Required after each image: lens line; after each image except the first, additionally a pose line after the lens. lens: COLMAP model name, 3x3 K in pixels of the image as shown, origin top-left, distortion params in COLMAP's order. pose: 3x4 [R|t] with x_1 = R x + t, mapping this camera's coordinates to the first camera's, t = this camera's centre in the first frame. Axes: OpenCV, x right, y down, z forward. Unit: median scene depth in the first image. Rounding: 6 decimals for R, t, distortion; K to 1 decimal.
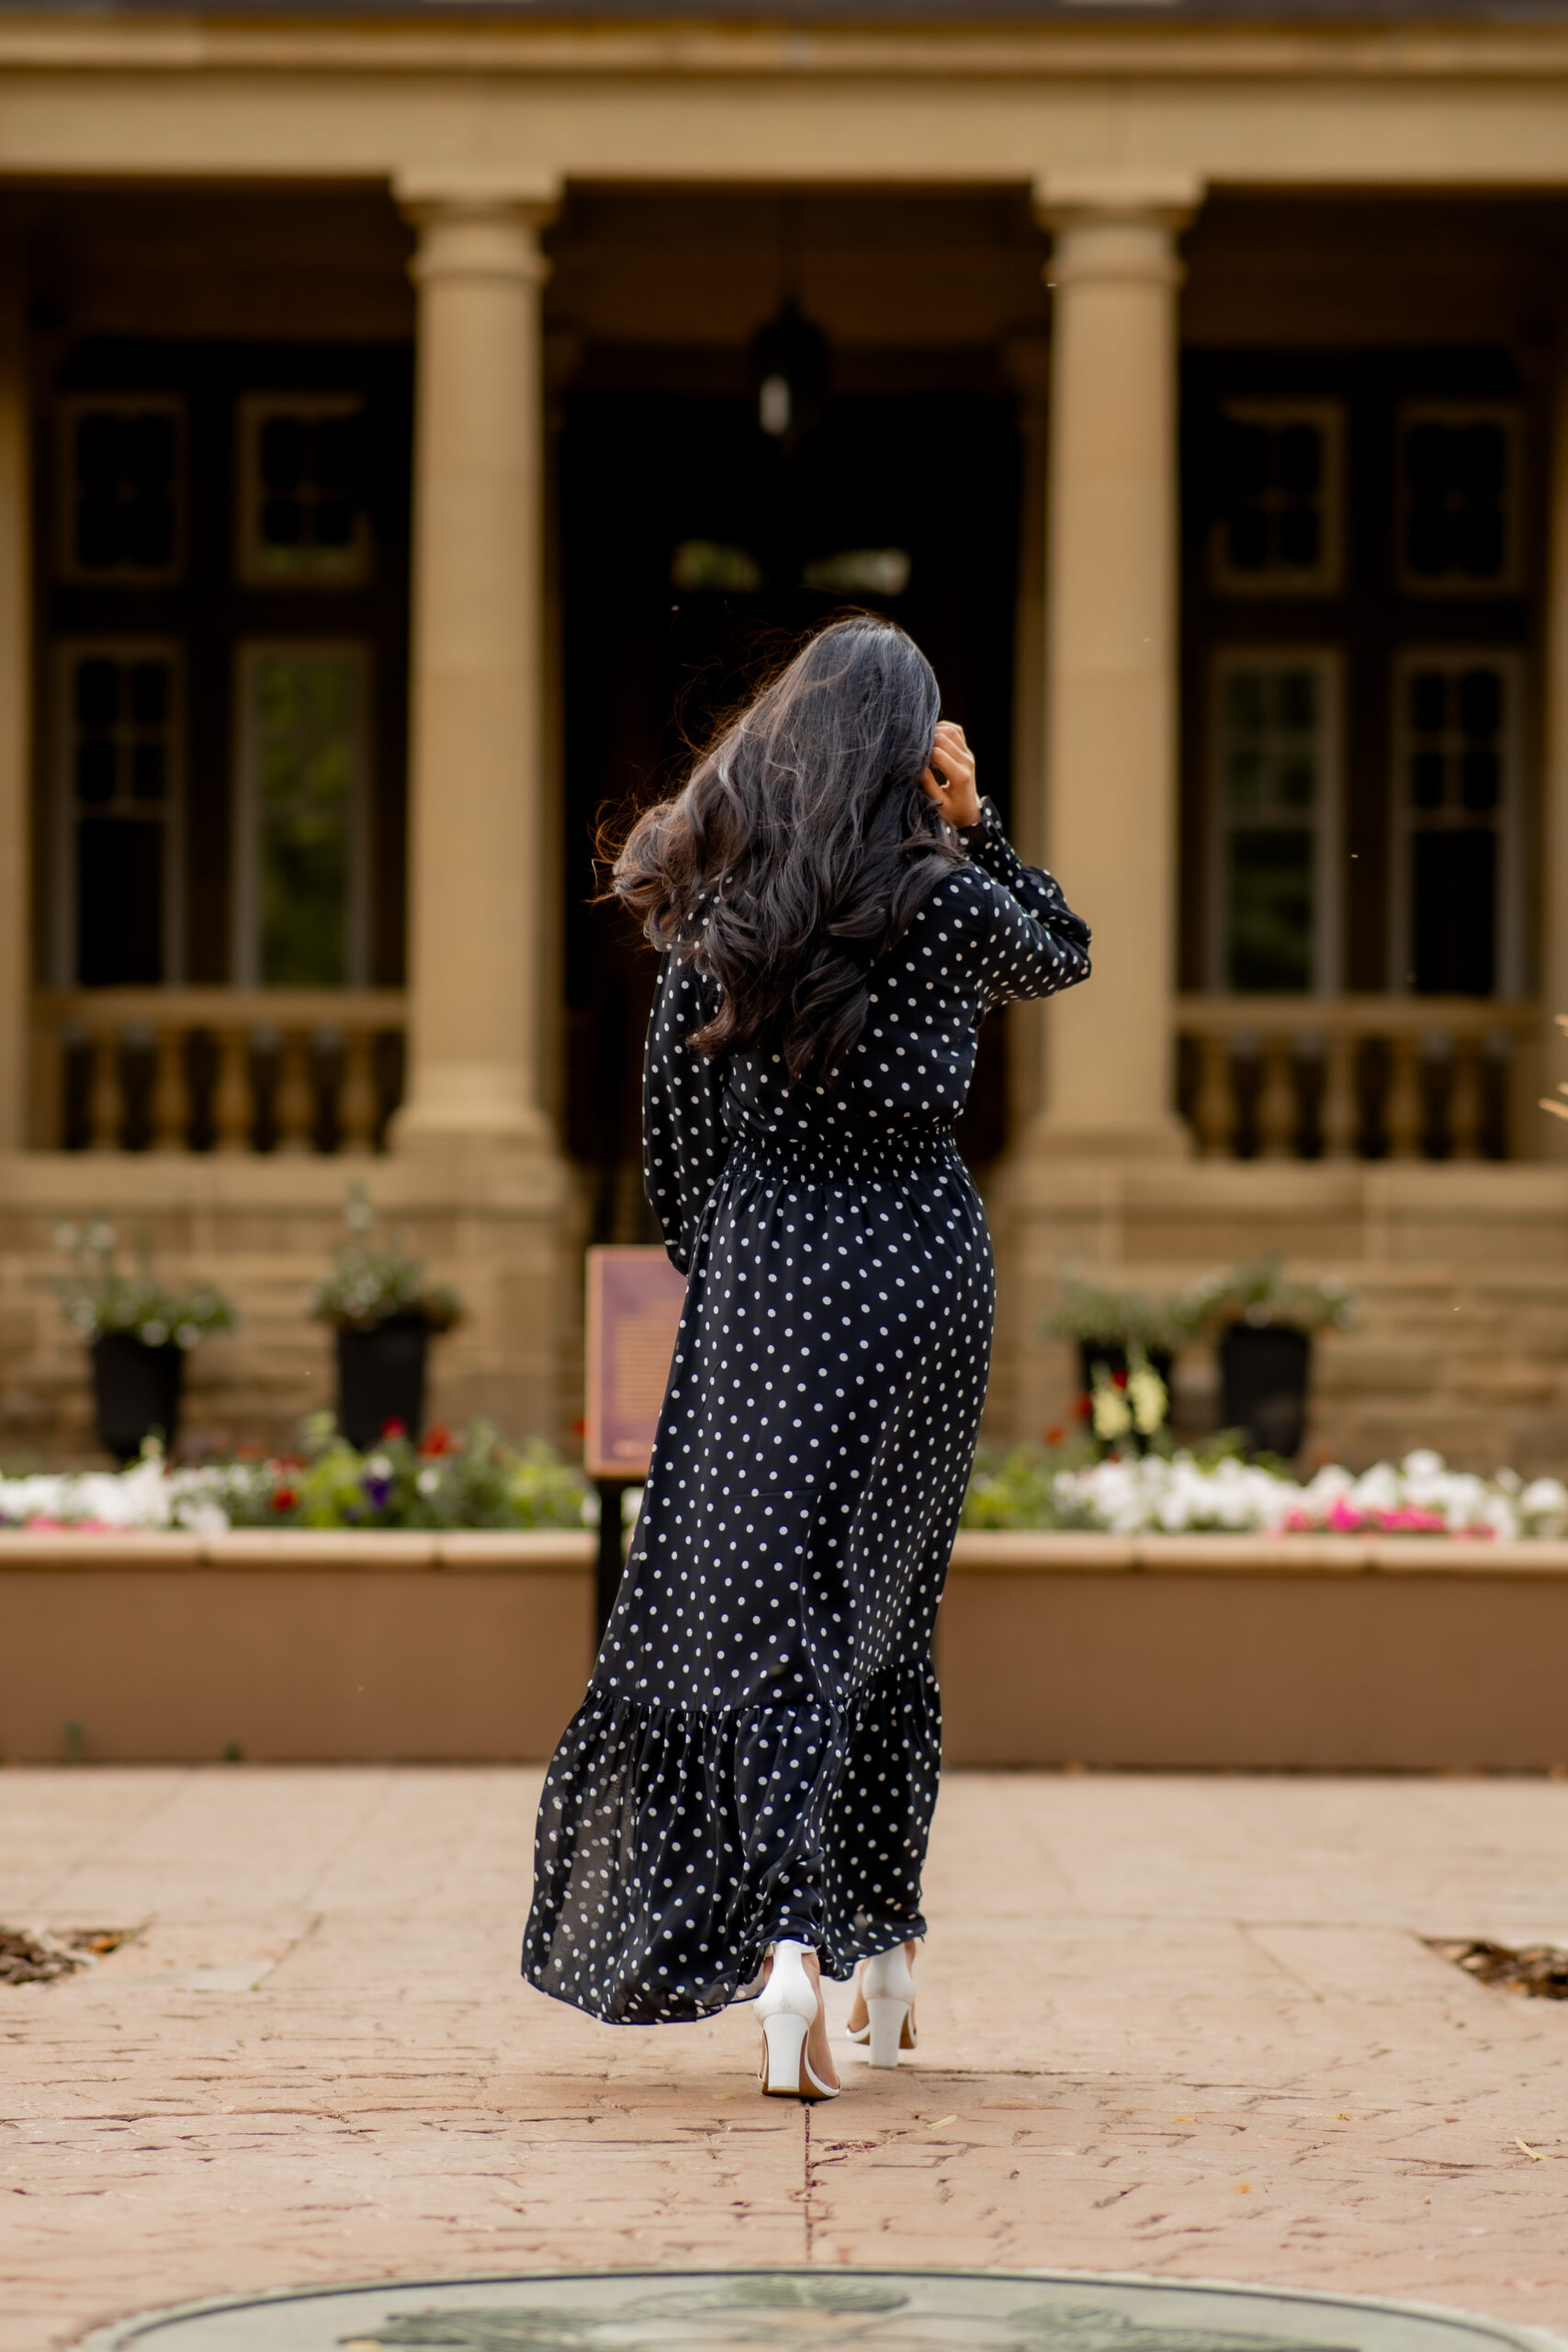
lens RADIAL K [[8747.5, 0, 785.7], [0, 8747.5, 1176.8], [0, 0, 1]] dist [0.684491, 0.000000]
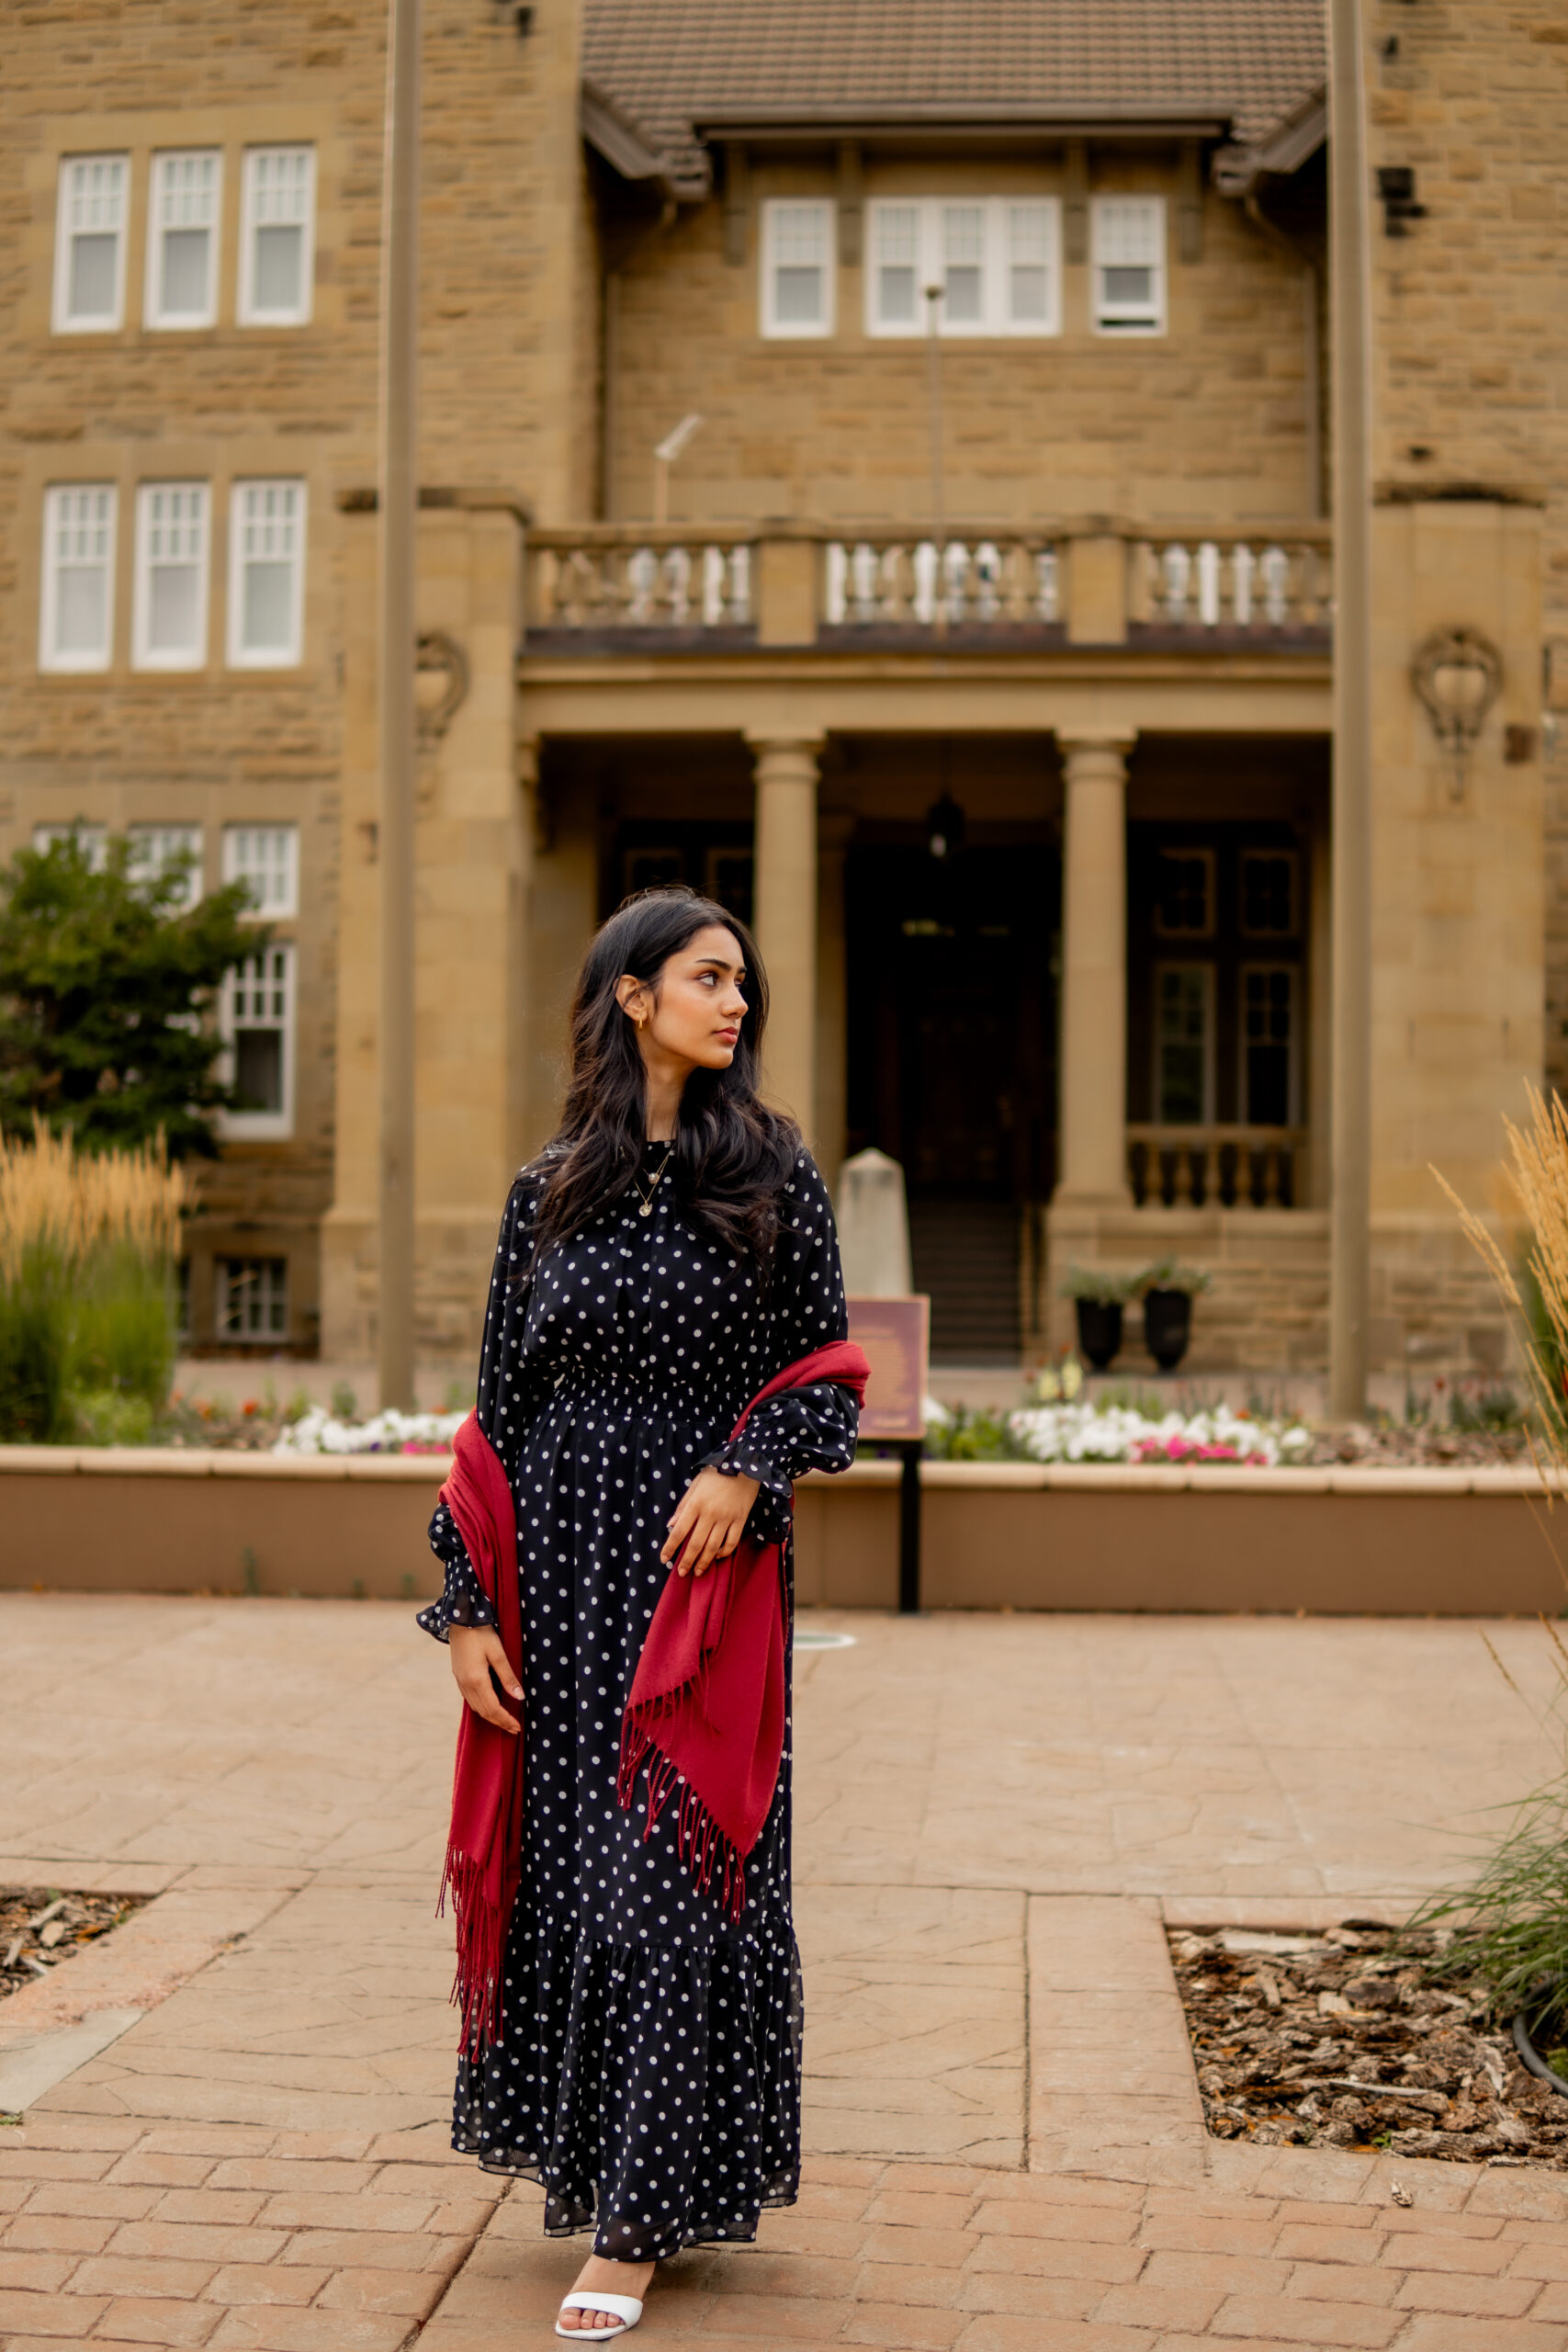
lens RADIAL K [[3079.5, 0, 779.2], [0, 3079.5, 1173.4], [0, 0, 1]] dist [-0.099665, 0.000000]
pose [[0.996110, 0.003513, -0.088048, 0.026829], [-0.003447, 0.999994, 0.000901, -0.010029], [0.088051, -0.000594, 0.996116, 0.276596]]
